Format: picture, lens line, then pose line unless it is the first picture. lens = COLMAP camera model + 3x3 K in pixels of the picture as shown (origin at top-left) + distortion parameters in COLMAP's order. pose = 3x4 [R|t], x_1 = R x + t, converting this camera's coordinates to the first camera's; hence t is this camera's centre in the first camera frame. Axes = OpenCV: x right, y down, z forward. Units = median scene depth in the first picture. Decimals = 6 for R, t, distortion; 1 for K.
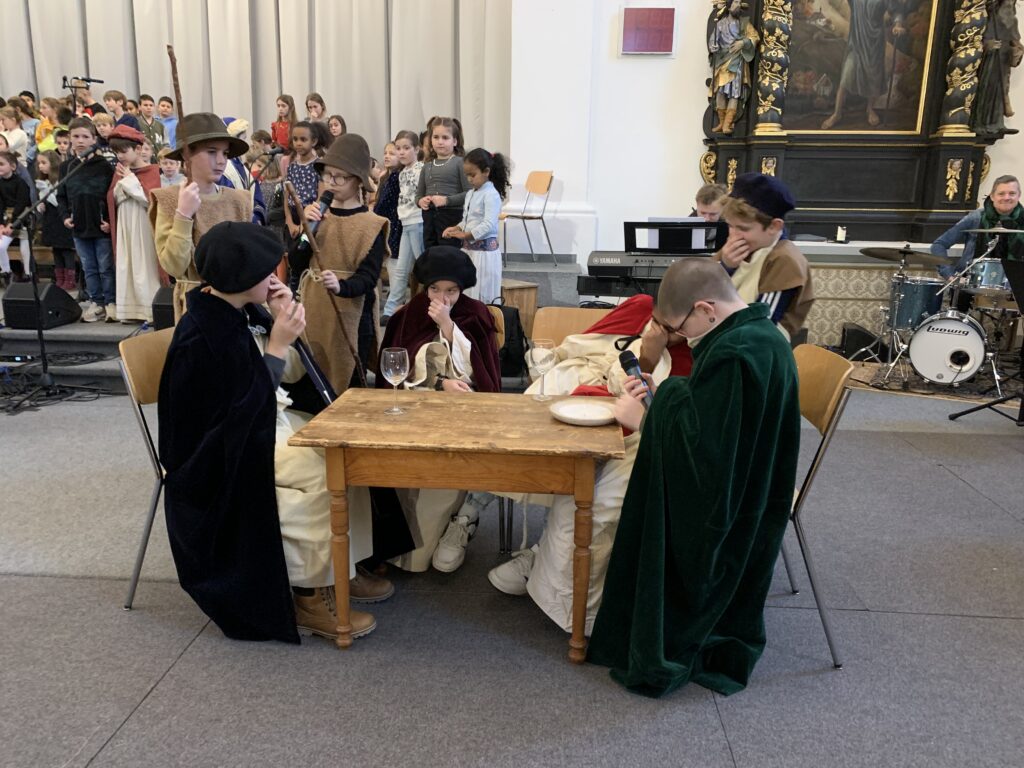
lens RADIAL K [[779.3, 0, 512.0], [0, 779.3, 384.0], [0, 0, 1]] dist [0.000051, 0.005004]
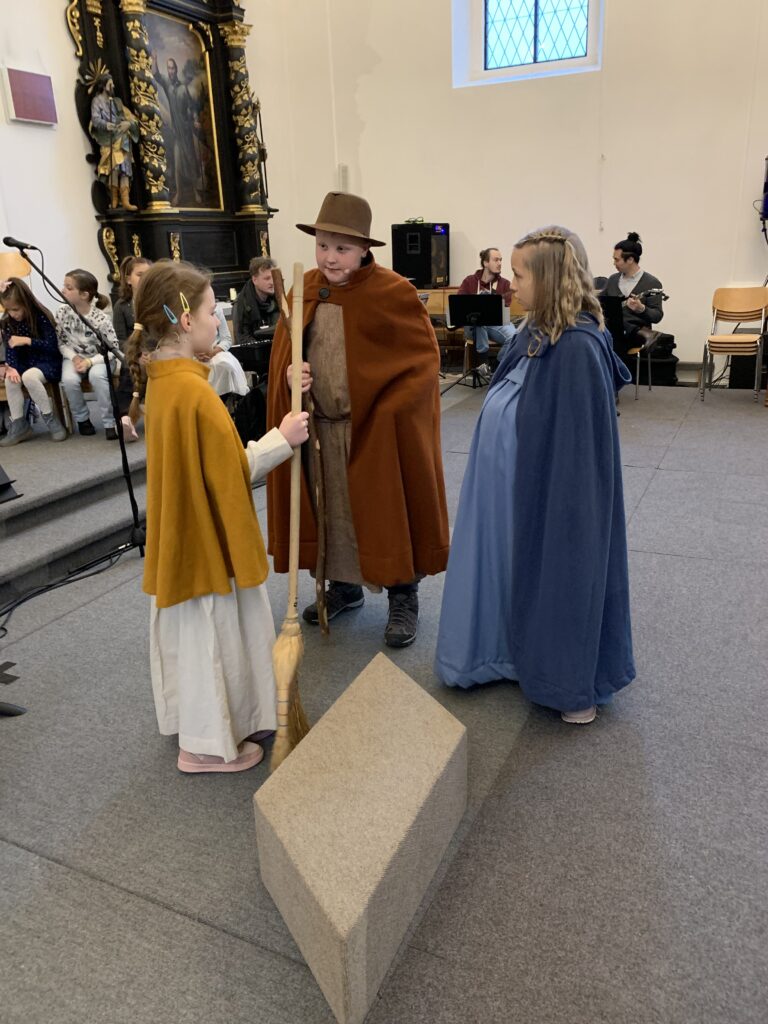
lens RADIAL K [[779.3, 0, 384.0], [0, 779.3, 512.0], [0, 0, 1]] dist [0.000051, 0.005004]
pose [[0.358427, -0.334451, 0.871592, -0.678780], [0.265163, 0.931644, 0.248451, -0.112689], [-0.895108, 0.142063, 0.422610, 0.305203]]
